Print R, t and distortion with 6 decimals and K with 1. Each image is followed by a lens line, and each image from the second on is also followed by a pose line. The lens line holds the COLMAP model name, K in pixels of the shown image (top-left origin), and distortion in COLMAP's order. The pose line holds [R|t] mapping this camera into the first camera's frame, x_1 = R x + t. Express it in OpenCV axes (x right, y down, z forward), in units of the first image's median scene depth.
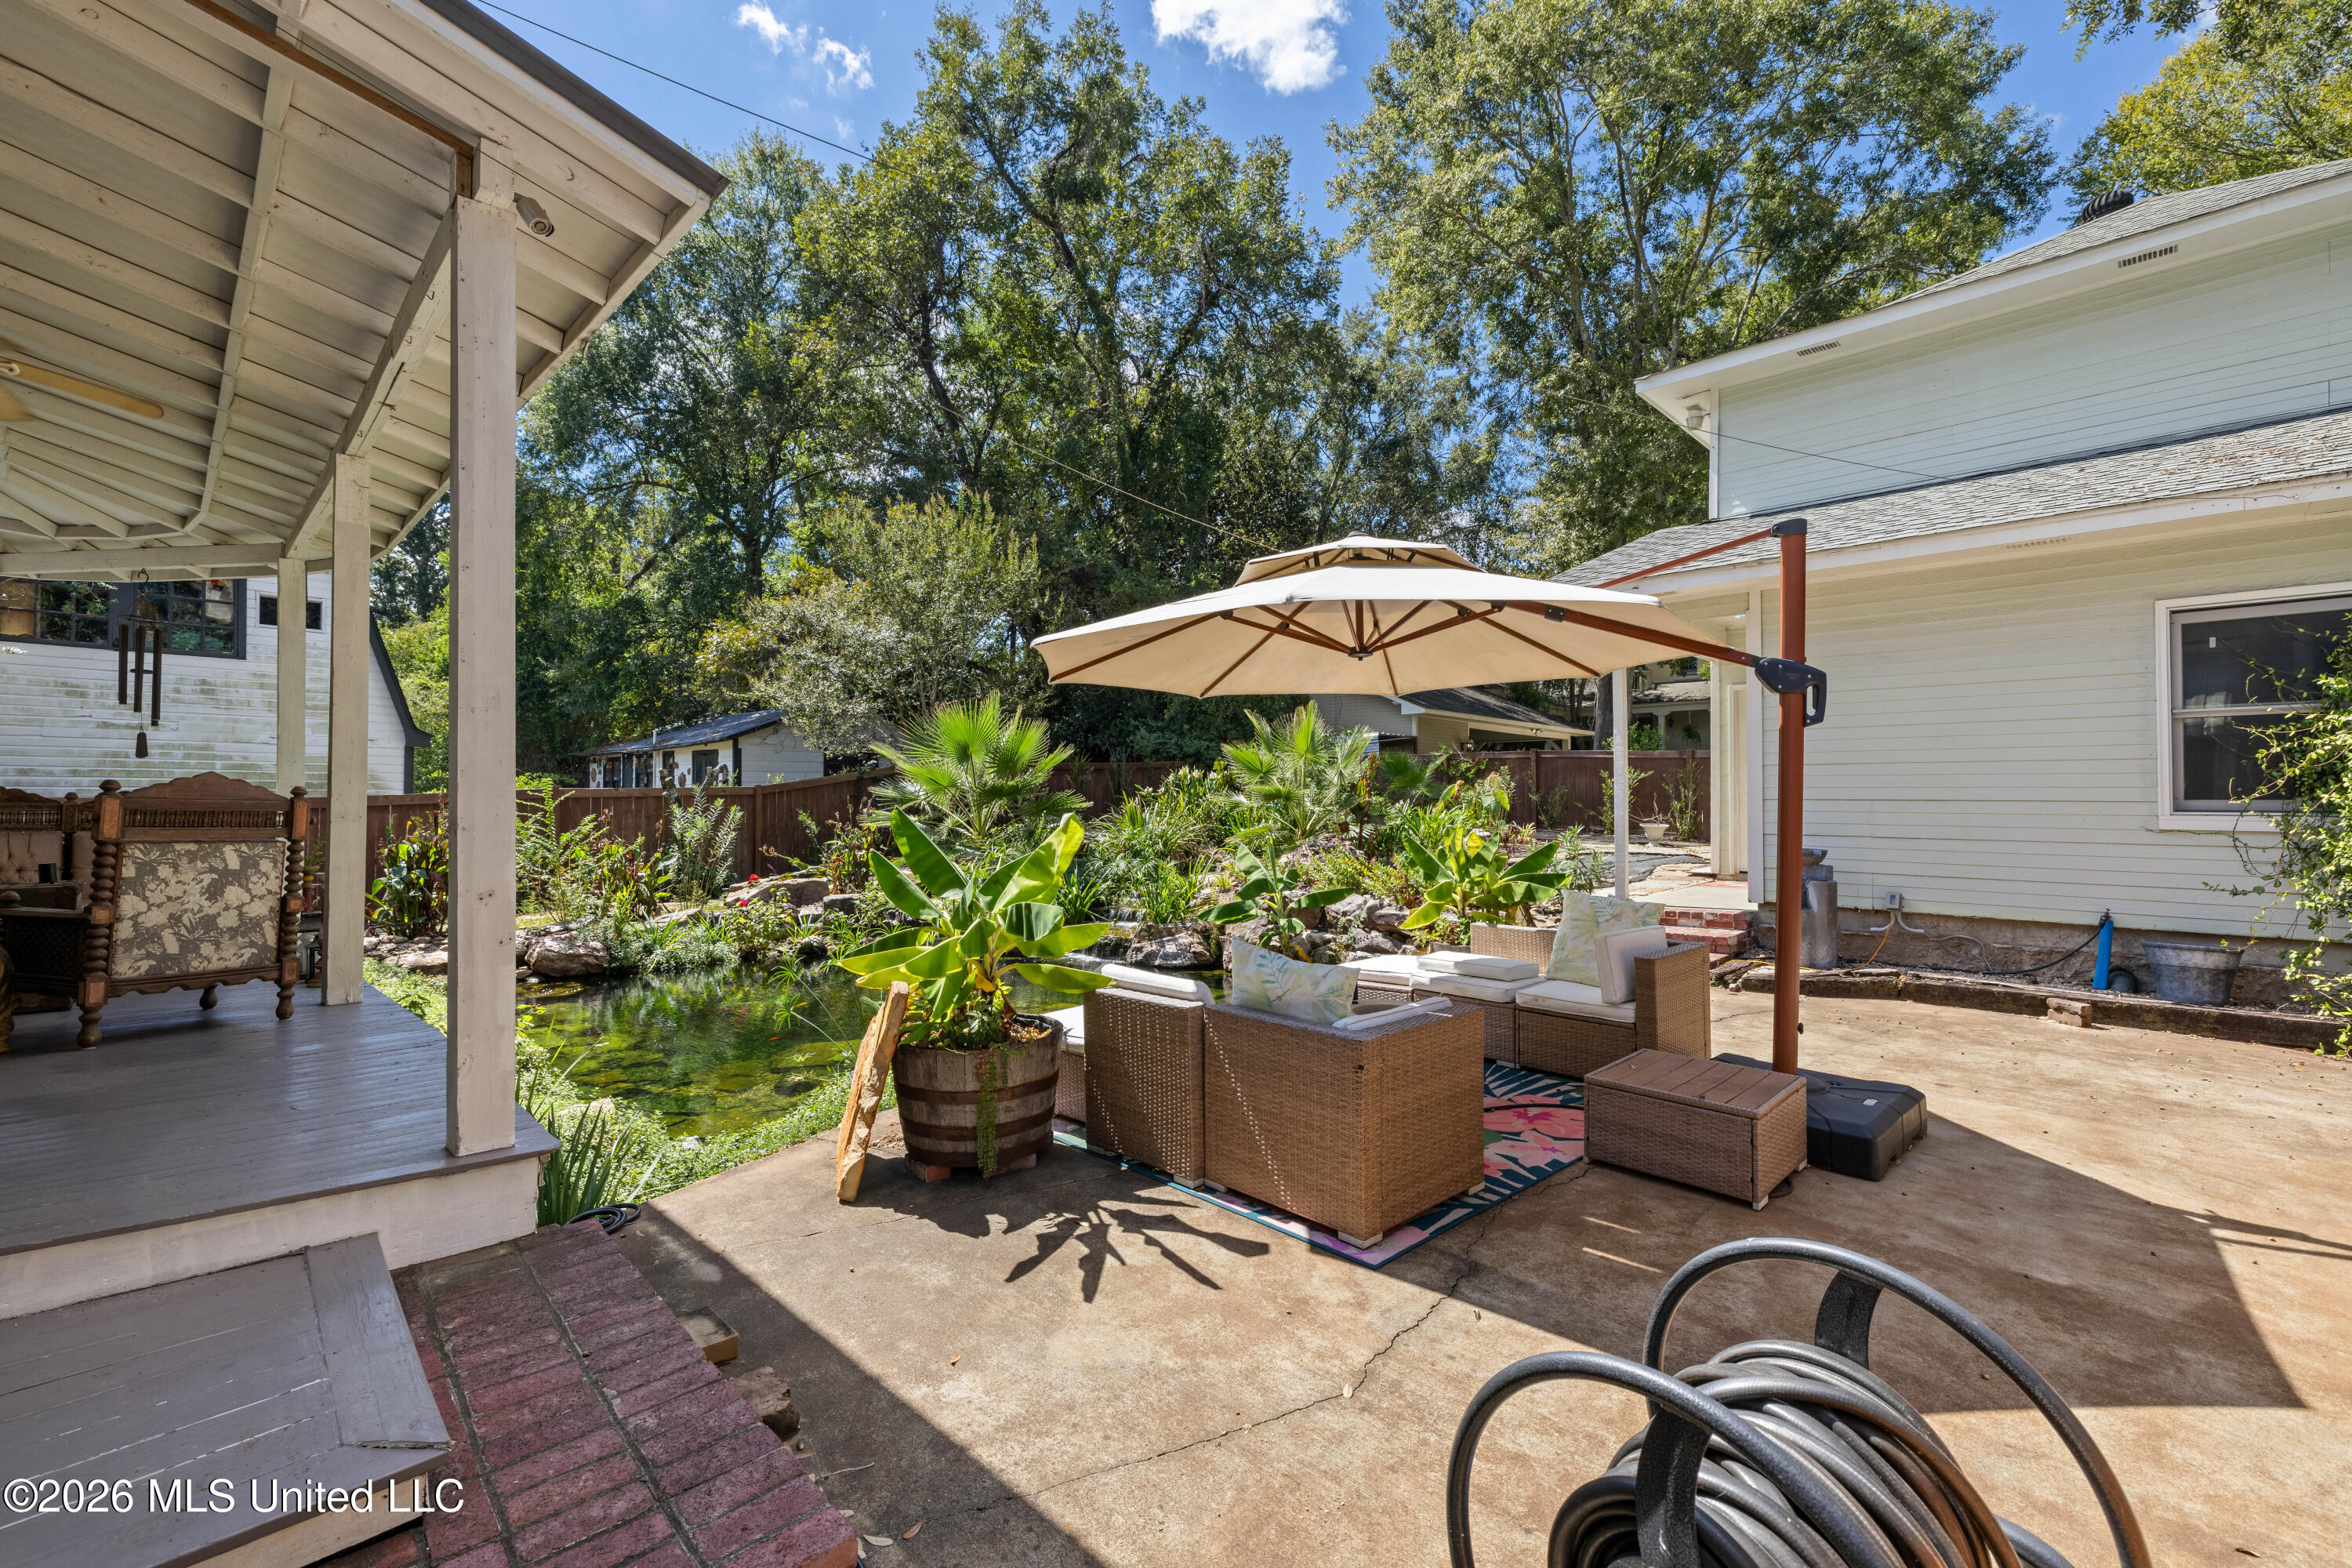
lens RADIAL K [[1017.3, 0, 1193.2], [0, 1017.3, 795.3], [0, 0, 1]] dist [-0.001411, 0.000547]
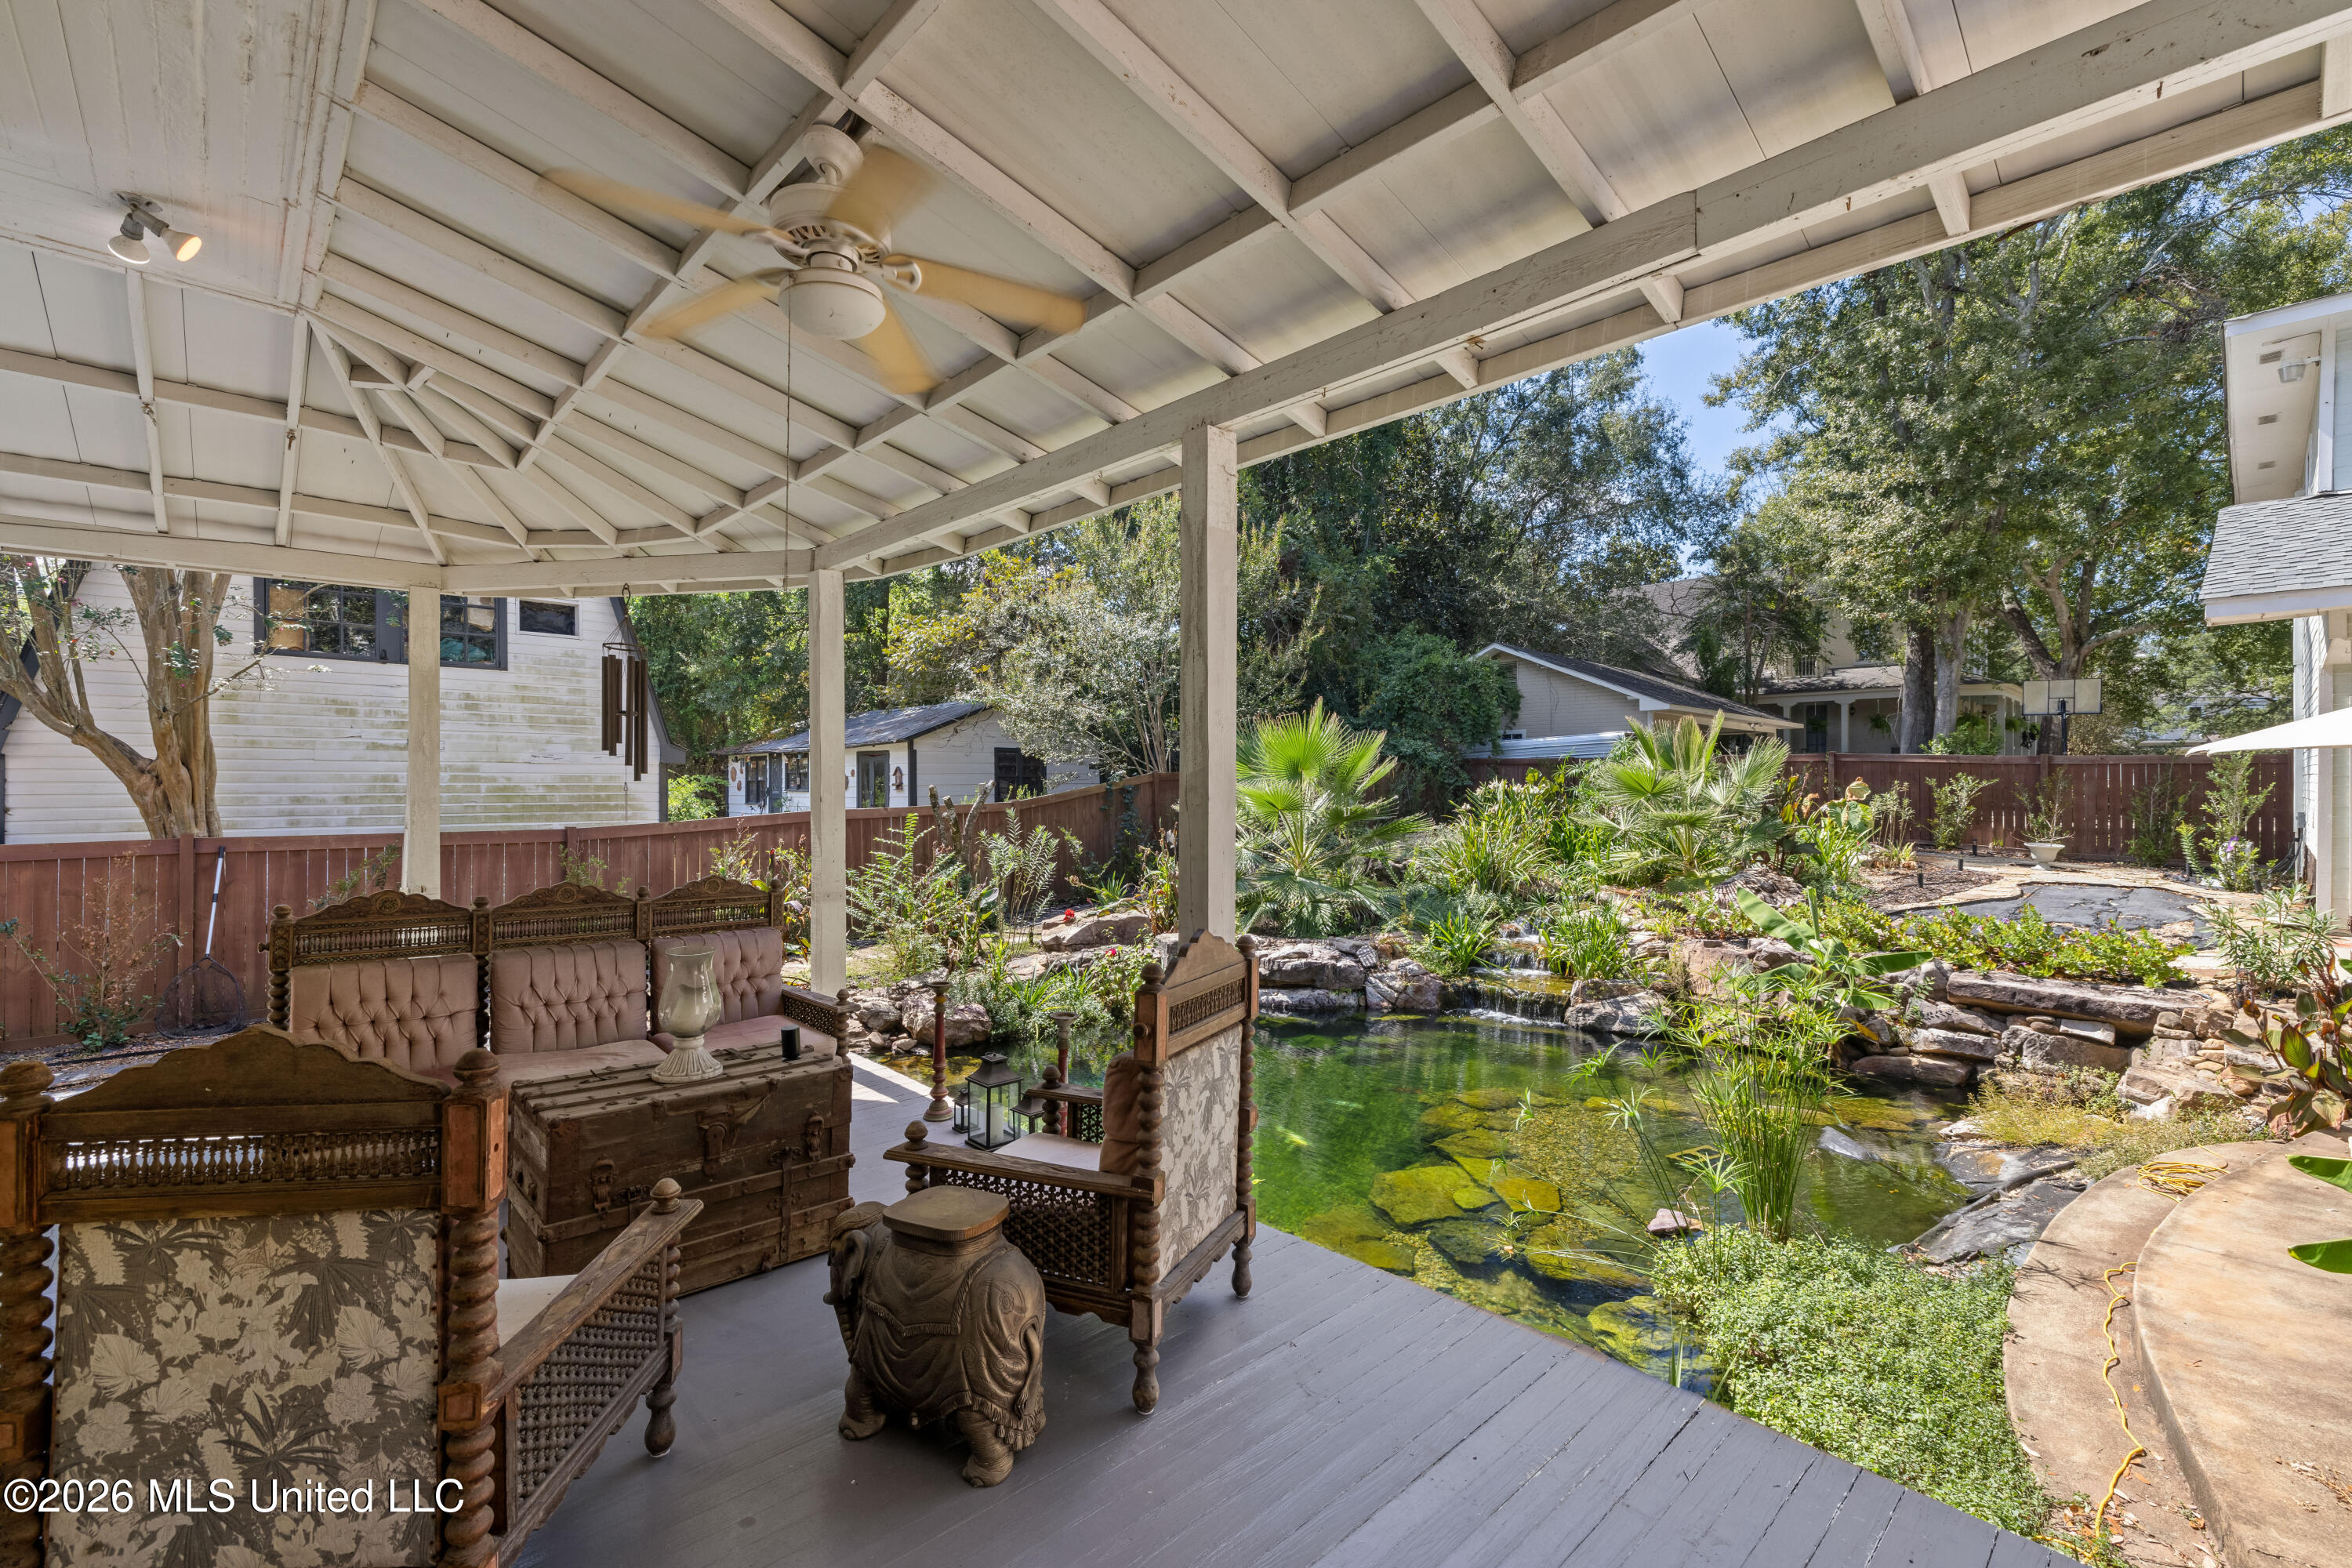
lens RADIAL K [[1017.3, 0, 1161.9], [0, 1017.3, 778.0], [0, 0, 1]] dist [-0.001411, 0.000547]
pose [[0.999153, -0.002792, -0.041044, -0.319243], [0.002906, 0.999992, 0.002719, -0.039186], [0.041036, -0.002836, 0.999154, 0.120769]]
